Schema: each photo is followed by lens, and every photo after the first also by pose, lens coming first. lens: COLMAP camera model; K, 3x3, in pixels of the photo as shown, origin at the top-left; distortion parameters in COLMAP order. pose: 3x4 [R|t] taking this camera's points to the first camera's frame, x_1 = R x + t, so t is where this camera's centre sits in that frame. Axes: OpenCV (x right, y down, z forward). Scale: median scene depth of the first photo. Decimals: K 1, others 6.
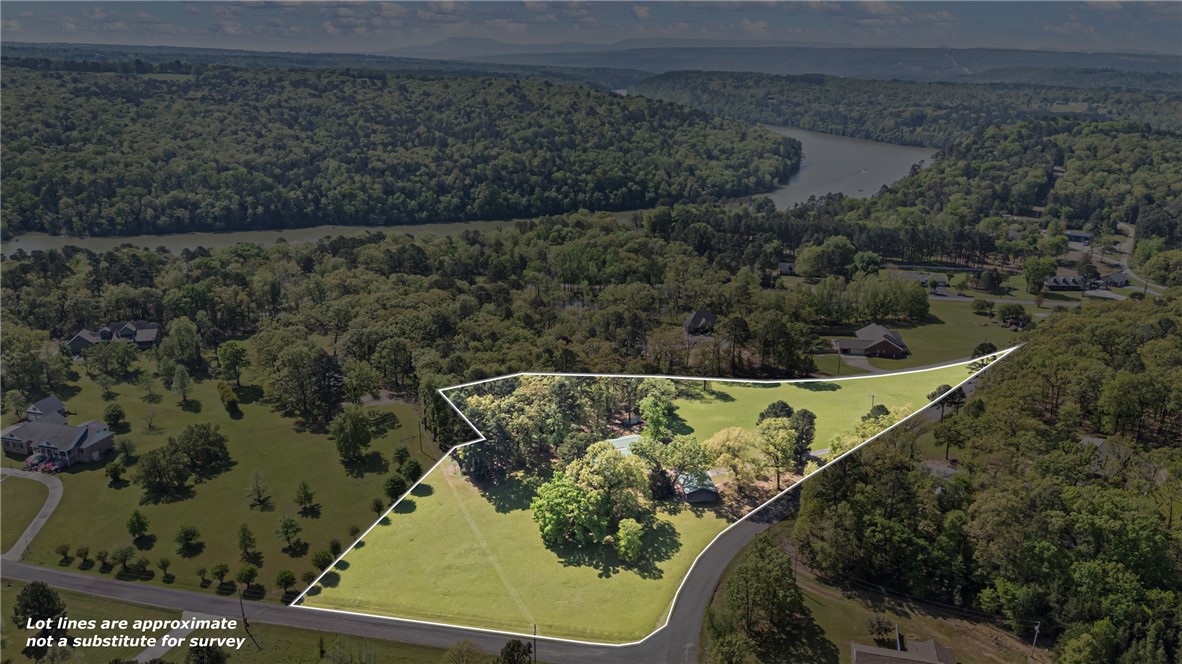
lens RADIAL K [[868.8, 0, 592.5], [0, 868.8, 332.5], [0, 0, 1]] dist [0.083714, -0.109013]
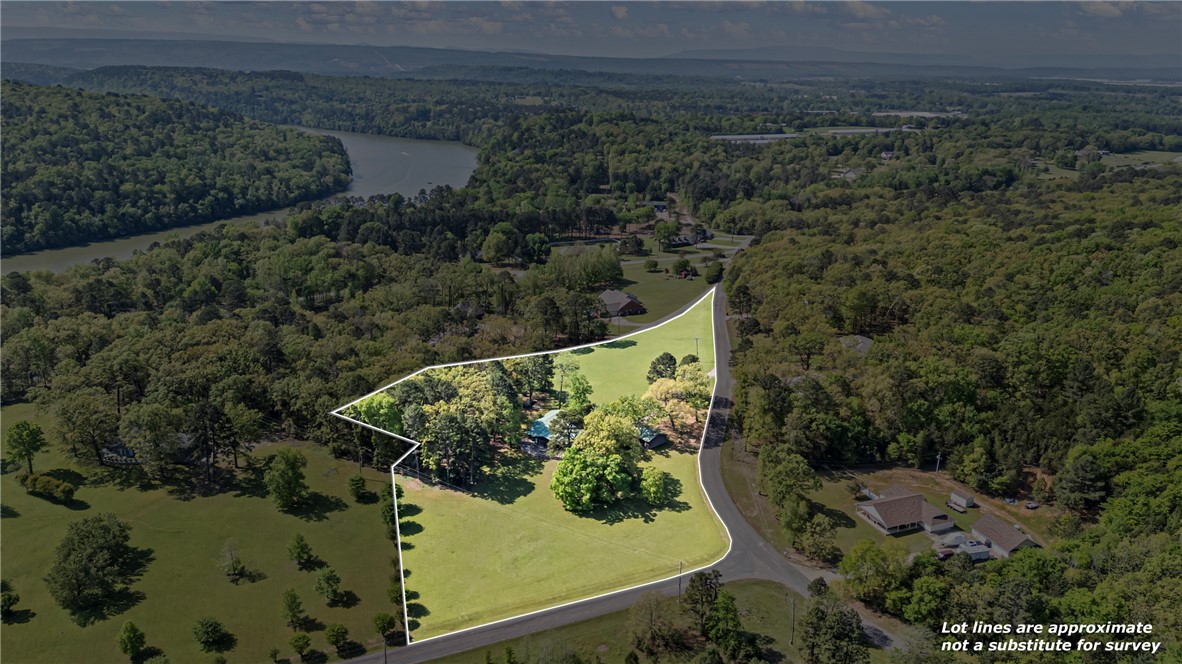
lens RADIAL K [[868.8, 0, 592.5], [0, 868.8, 332.5], [0, 0, 1]] dist [0.083714, -0.109013]
pose [[0.815894, -0.170638, 0.552449, -0.260596], [0.168023, 0.984200, 0.055847, -0.016190], [-0.553250, 0.047259, 0.831674, 0.034558]]
